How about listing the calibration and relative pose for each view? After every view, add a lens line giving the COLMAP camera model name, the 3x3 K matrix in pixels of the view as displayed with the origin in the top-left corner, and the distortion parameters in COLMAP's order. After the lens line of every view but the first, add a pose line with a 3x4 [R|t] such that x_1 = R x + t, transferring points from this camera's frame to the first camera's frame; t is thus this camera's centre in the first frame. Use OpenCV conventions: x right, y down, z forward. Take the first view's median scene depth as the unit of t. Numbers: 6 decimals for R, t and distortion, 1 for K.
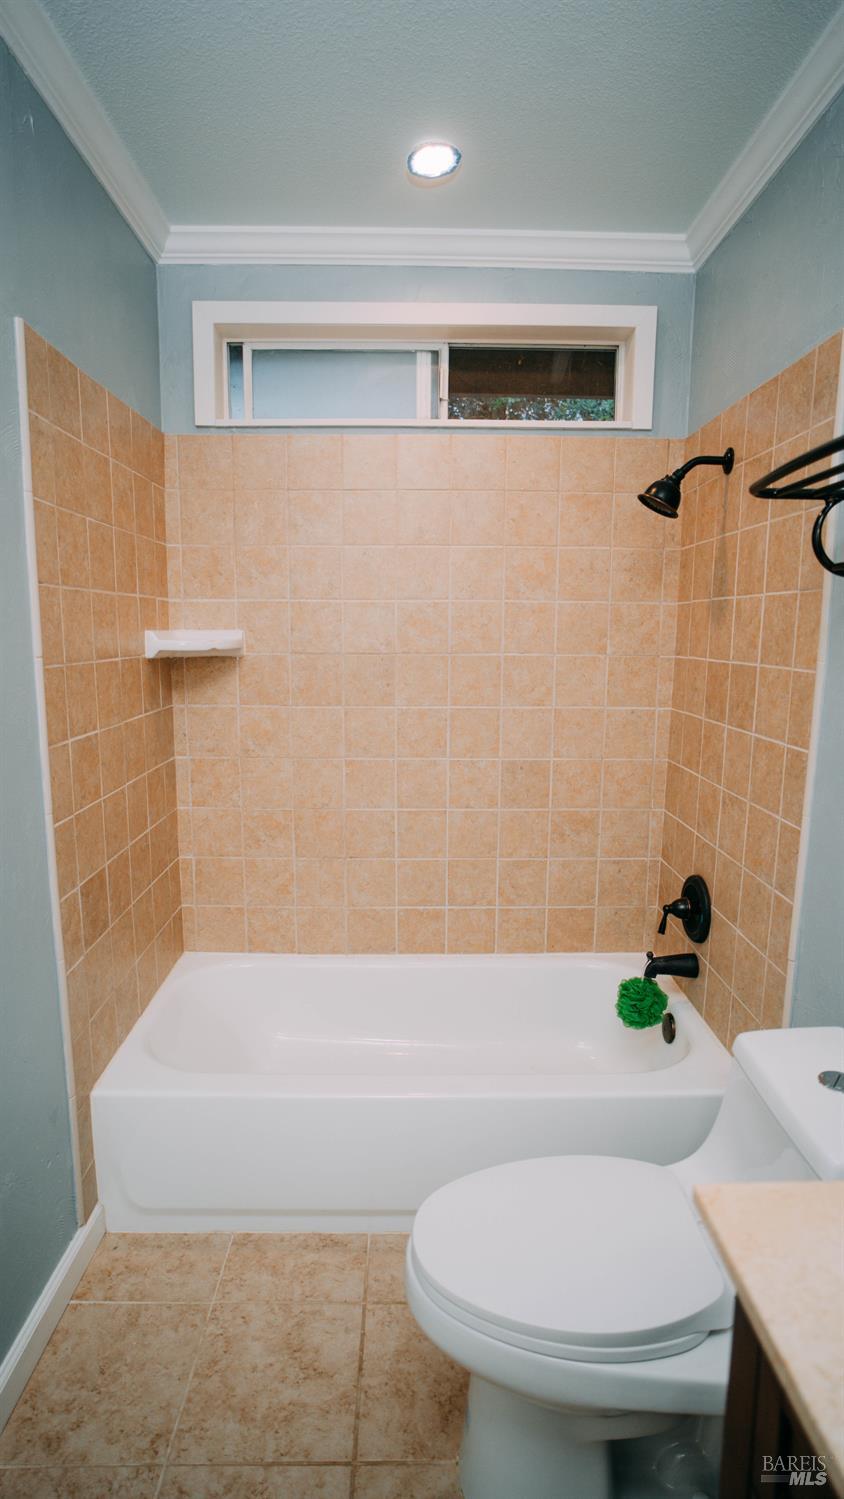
lens RADIAL K [[779.6, 0, 419.5], [0, 779.6, 745.2], [0, 0, 1]] dist [-0.041107, 0.013594]
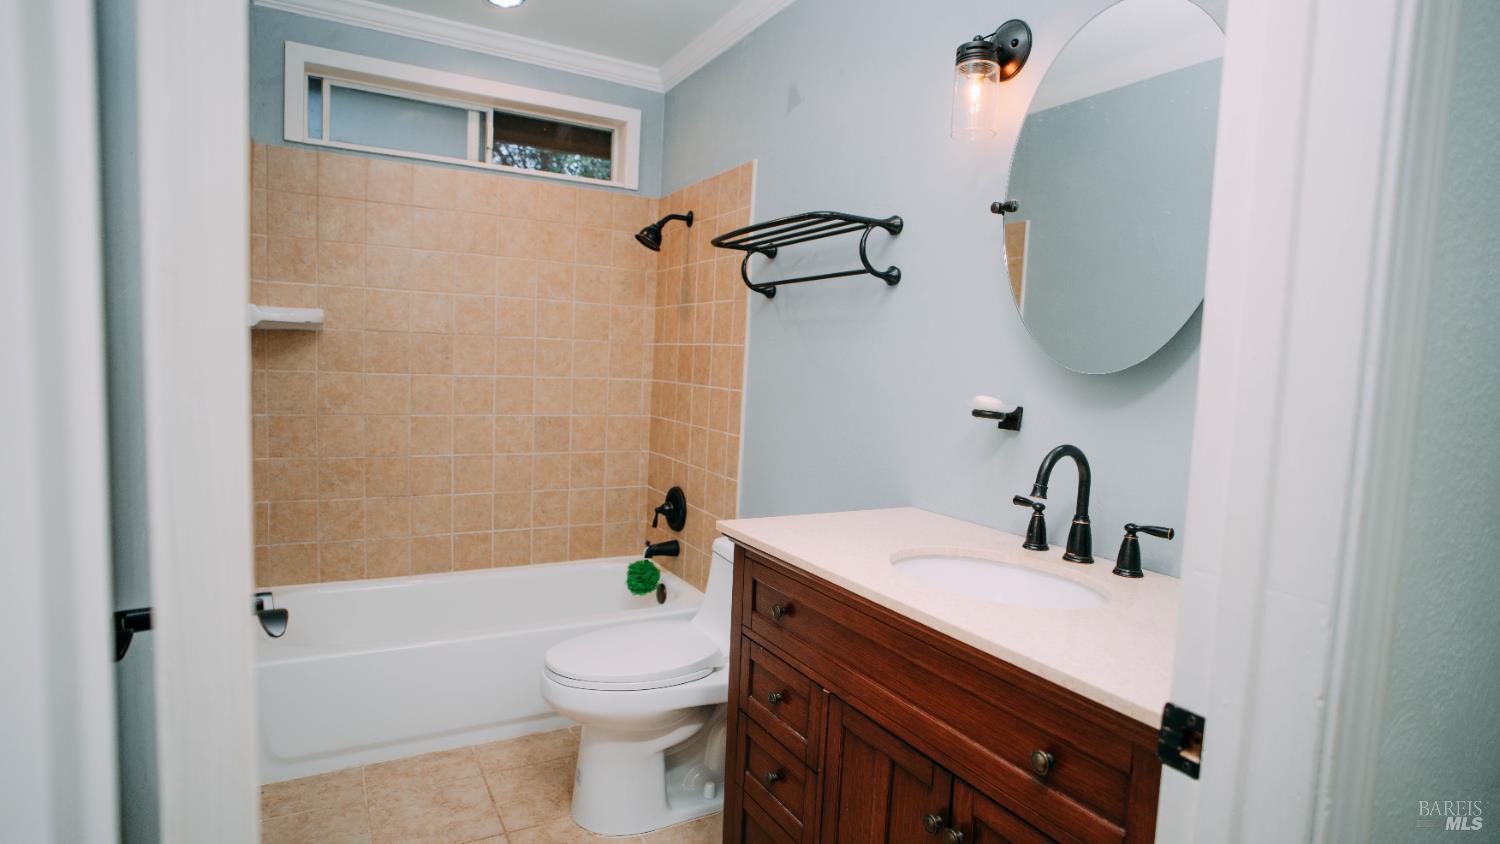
lens RADIAL K [[780.1, 0, 755.2], [0, 780.1, 422.4], [0, 0, 1]] dist [-0.041107, 0.013594]
pose [[0.875518, -0.009407, 0.483094, -0.221008], [0.035634, 0.998345, -0.045140, 0.109047], [-0.481870, 0.056735, 0.874404, -0.379349]]
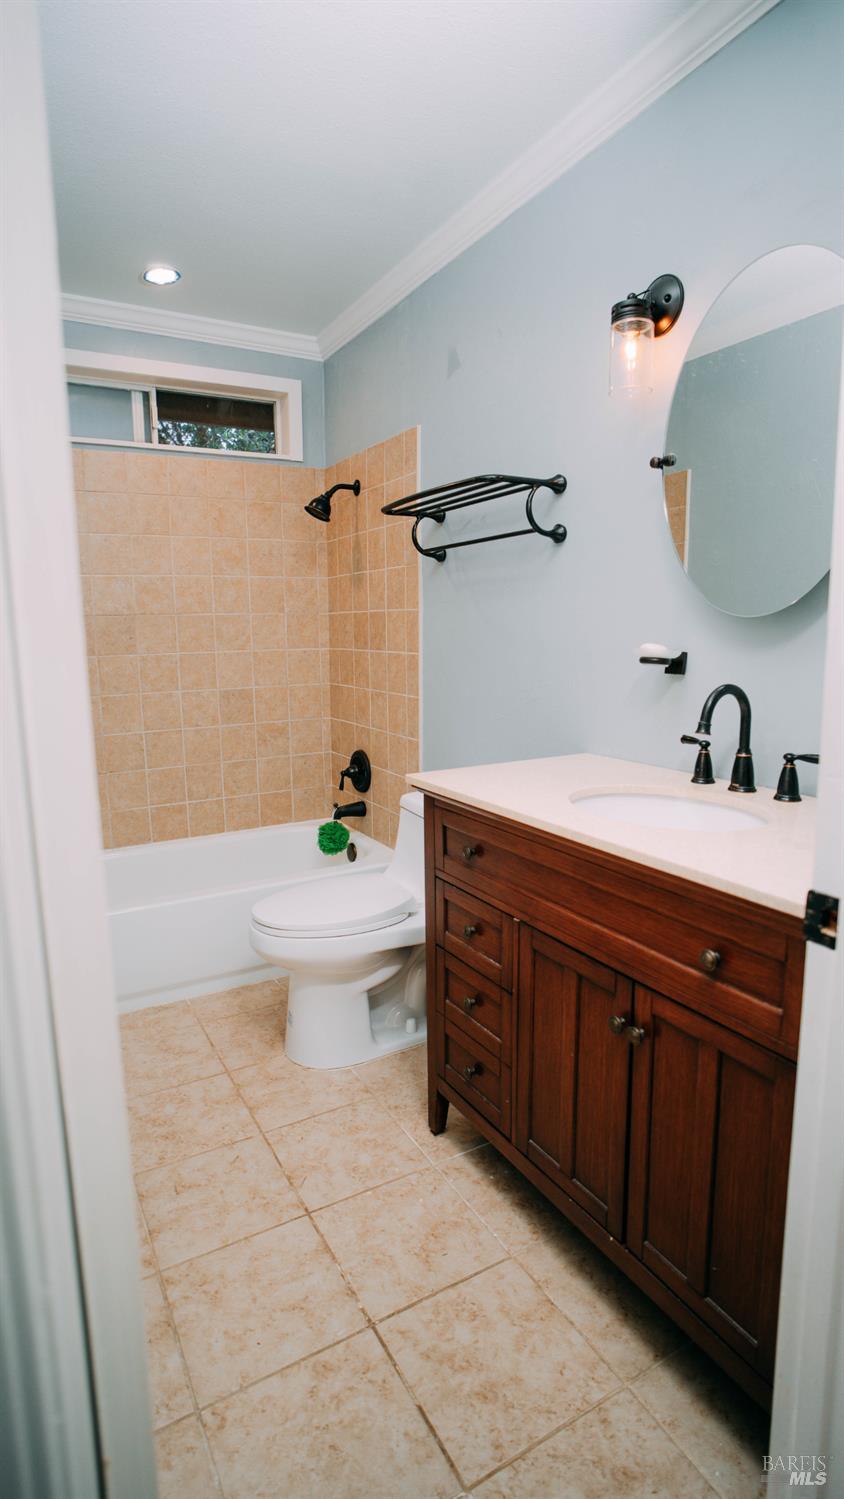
lens RADIAL K [[779.6, 0, 423.7], [0, 779.6, 744.2], [0, 0, 1]] dist [-0.041107, 0.013594]
pose [[0.875263, -0.093695, 0.474485, -0.255001], [0.091974, 0.995398, 0.026897, 0.117159], [-0.474821, 0.020099, 0.879853, -0.418318]]
